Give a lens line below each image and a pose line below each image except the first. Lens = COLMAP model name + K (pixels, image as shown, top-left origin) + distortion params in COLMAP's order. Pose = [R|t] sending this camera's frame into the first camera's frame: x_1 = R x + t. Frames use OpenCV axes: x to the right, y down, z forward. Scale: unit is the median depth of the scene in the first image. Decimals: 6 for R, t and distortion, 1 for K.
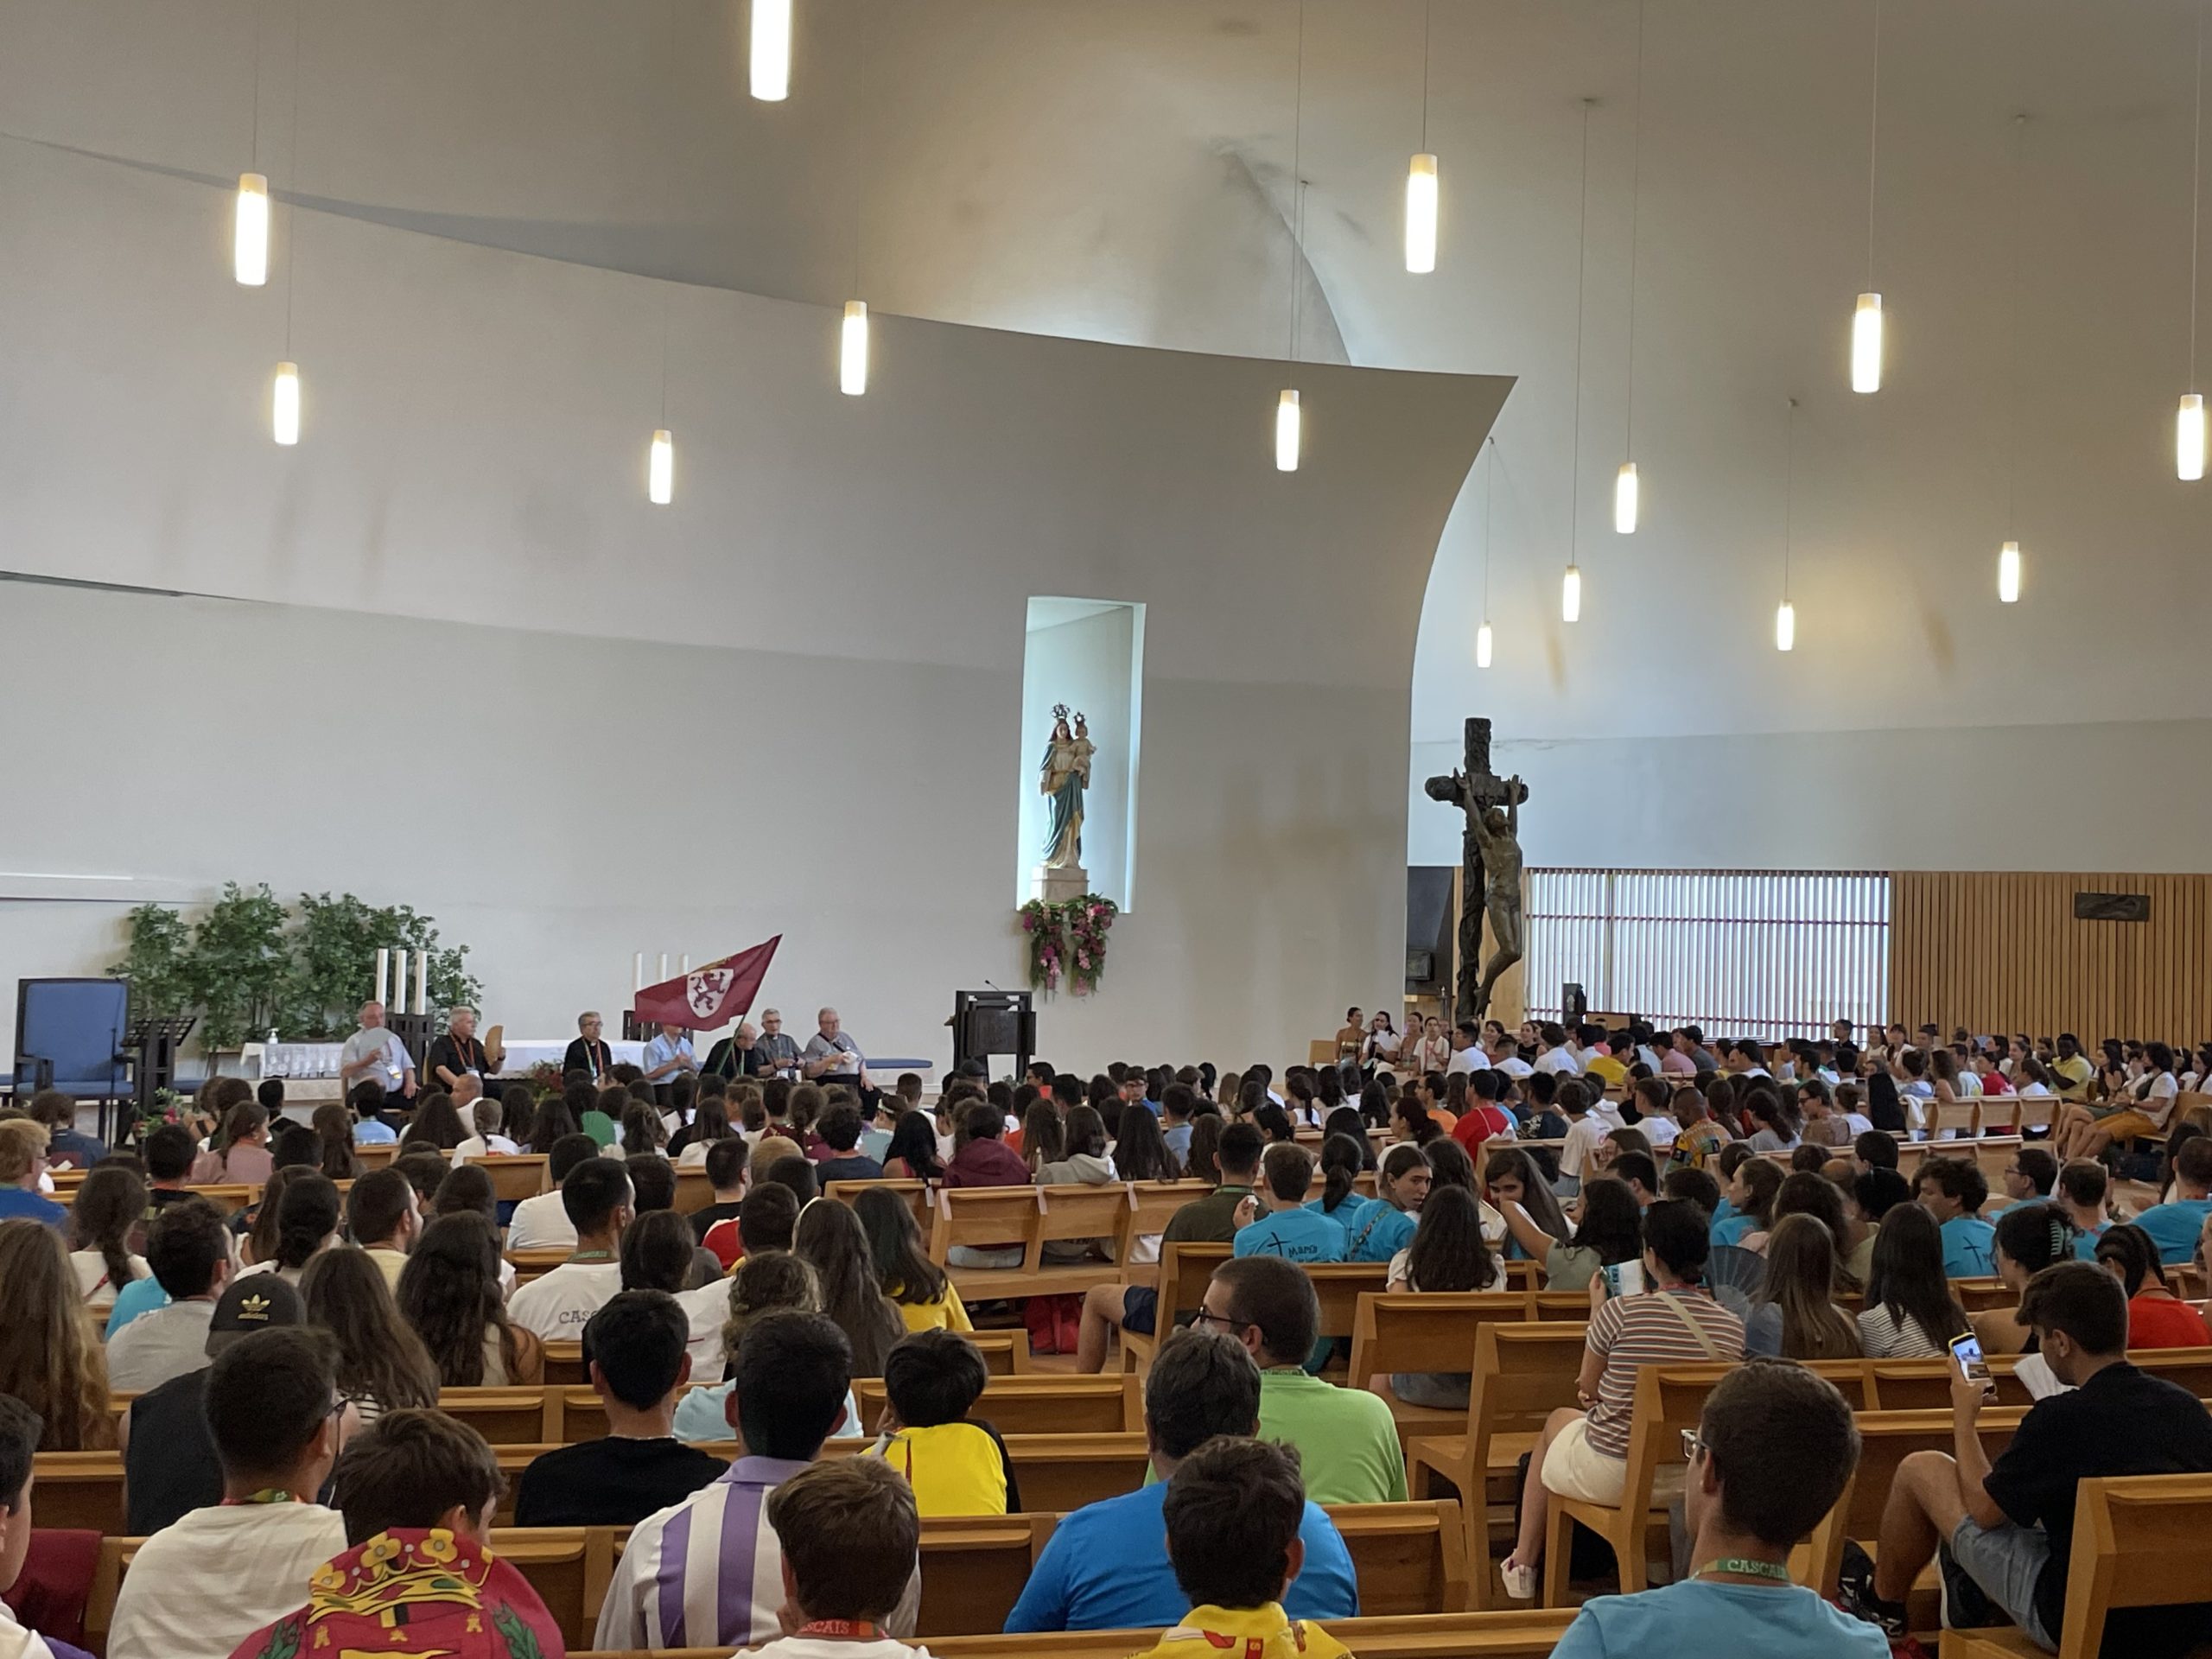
lens RADIAL K [[2788.3, 0, 1106.0], [0, 2788.3, 829.5], [0, 0, 1]] dist [0.004965, -0.002717]
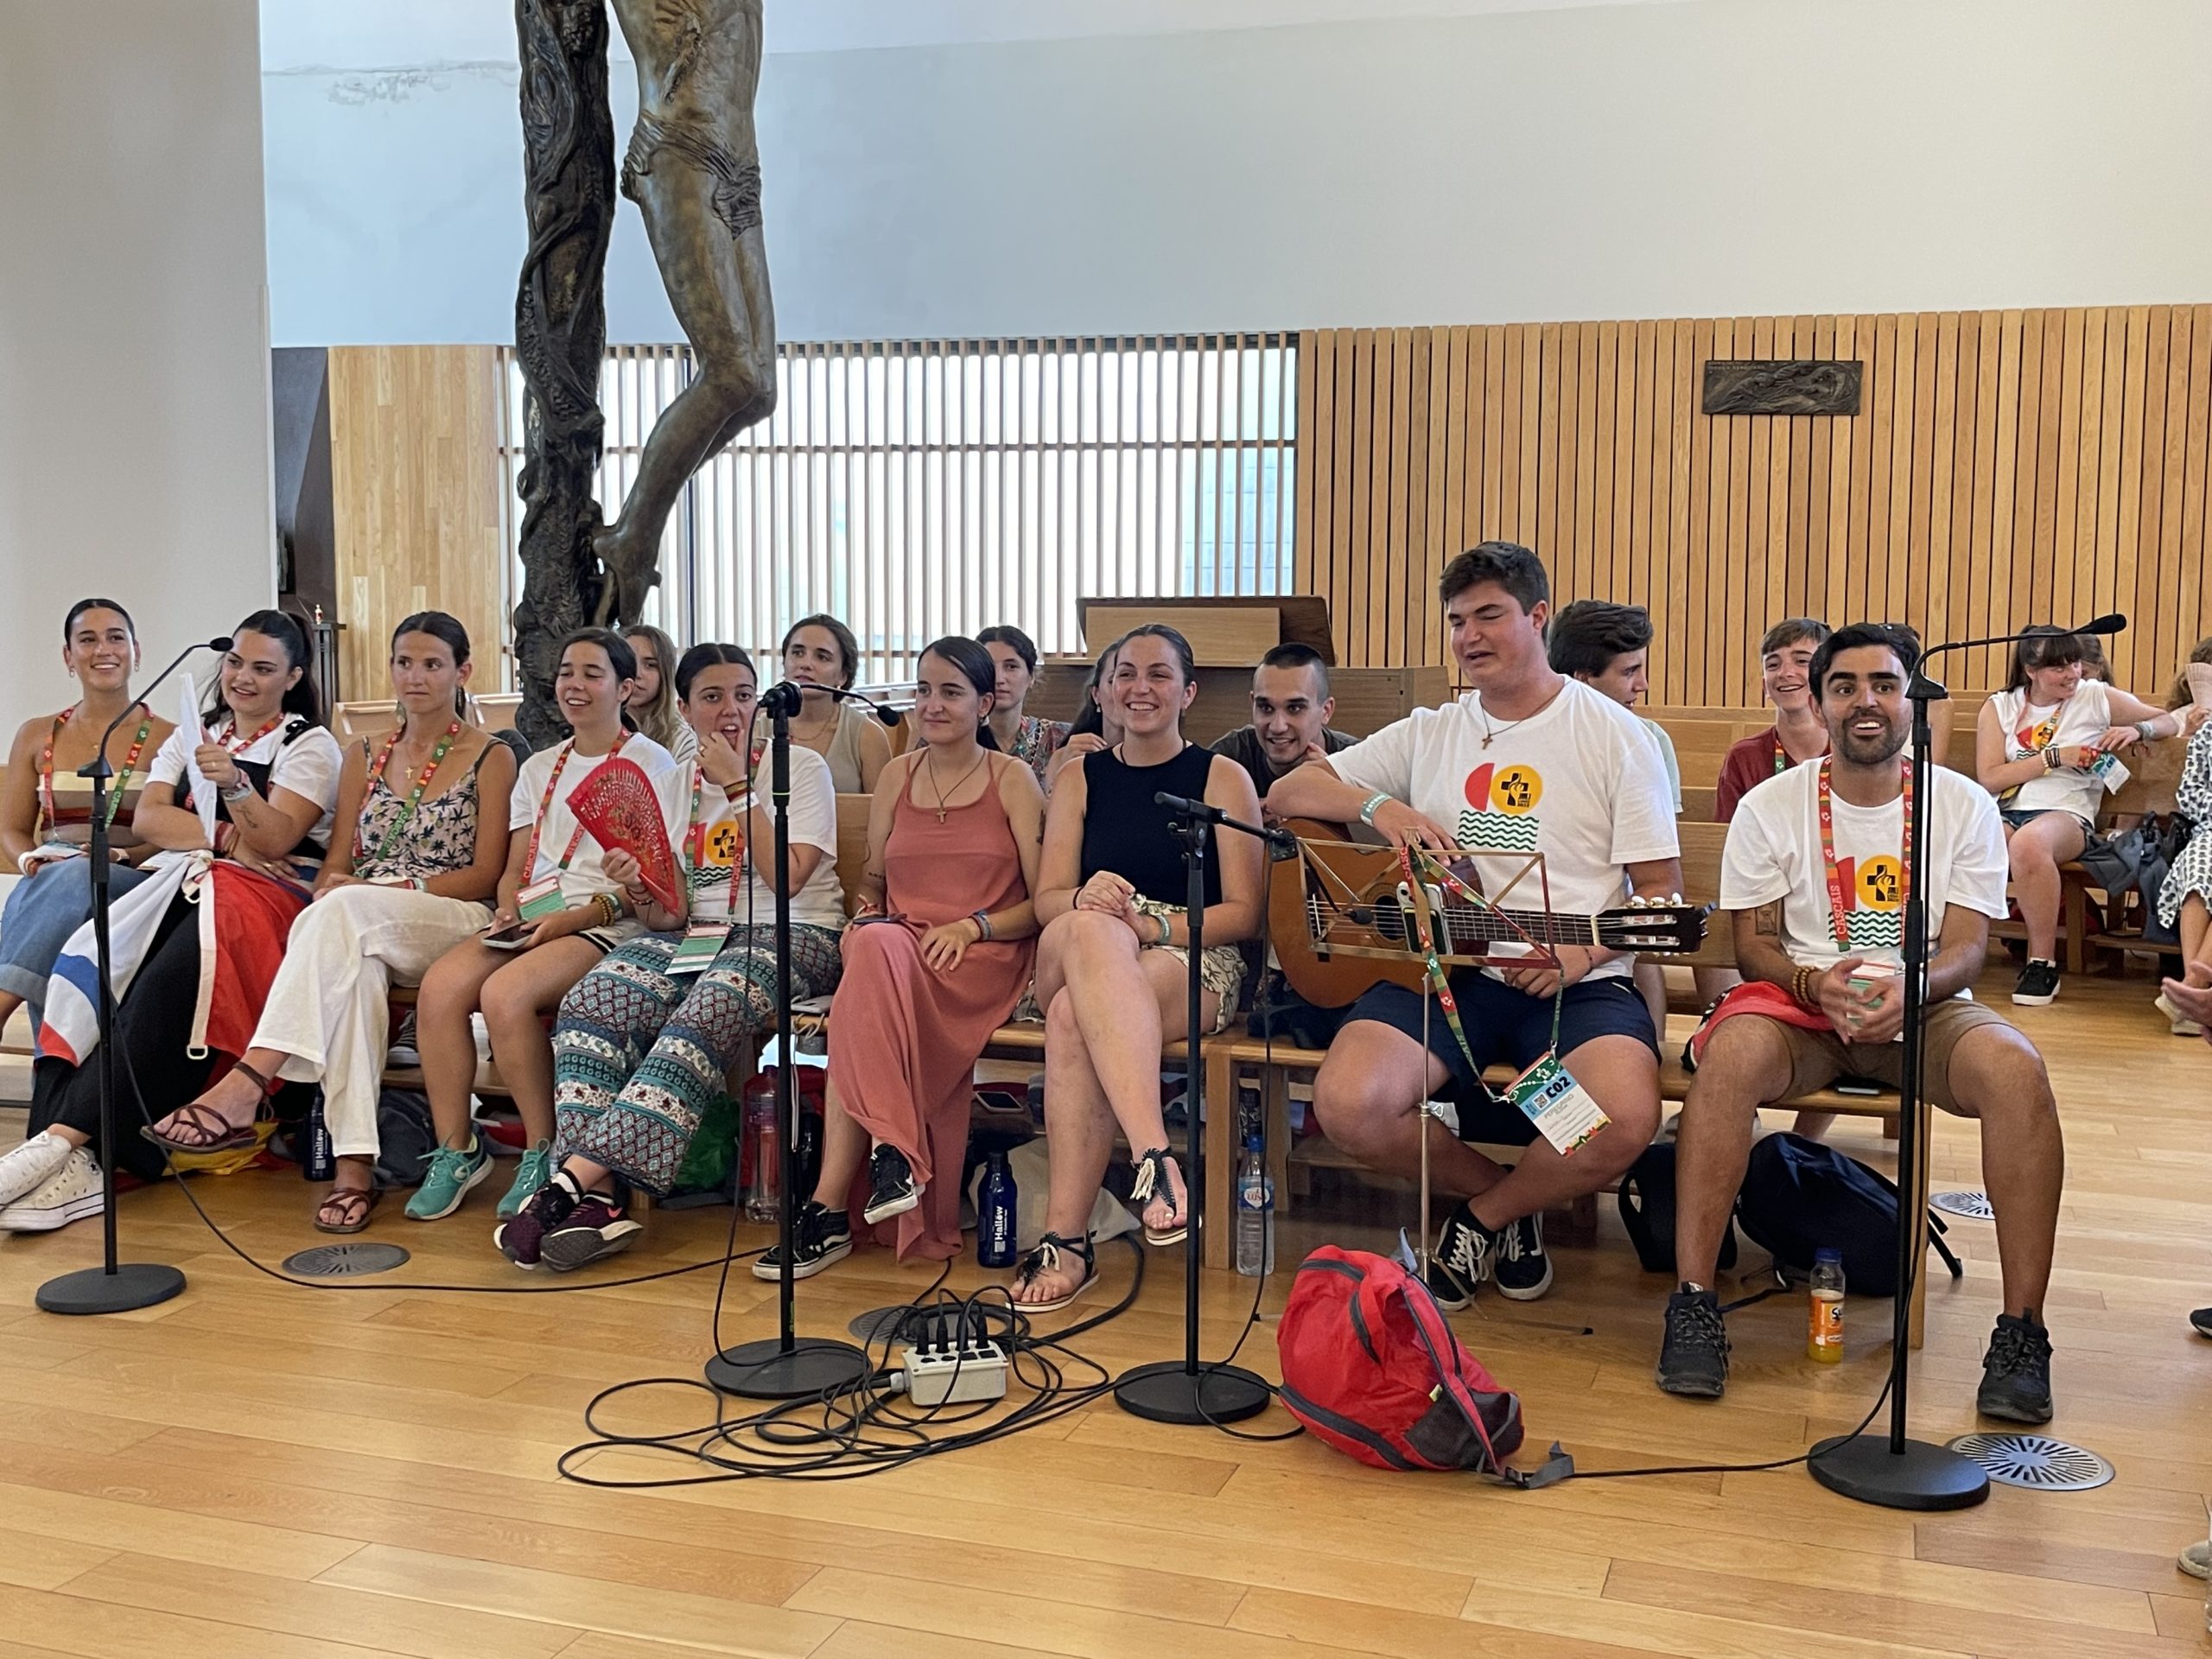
lens RADIAL K [[2194.1, 0, 1106.0], [0, 2194.1, 829.5], [0, 0, 1]] dist [-0.002591, -0.004368]
pose [[0.870631, -0.075958, 0.486037, 0.067593], [0.013429, 0.991309, 0.130866, 0.054431], [-0.491753, -0.107409, 0.864085, 0.743732]]
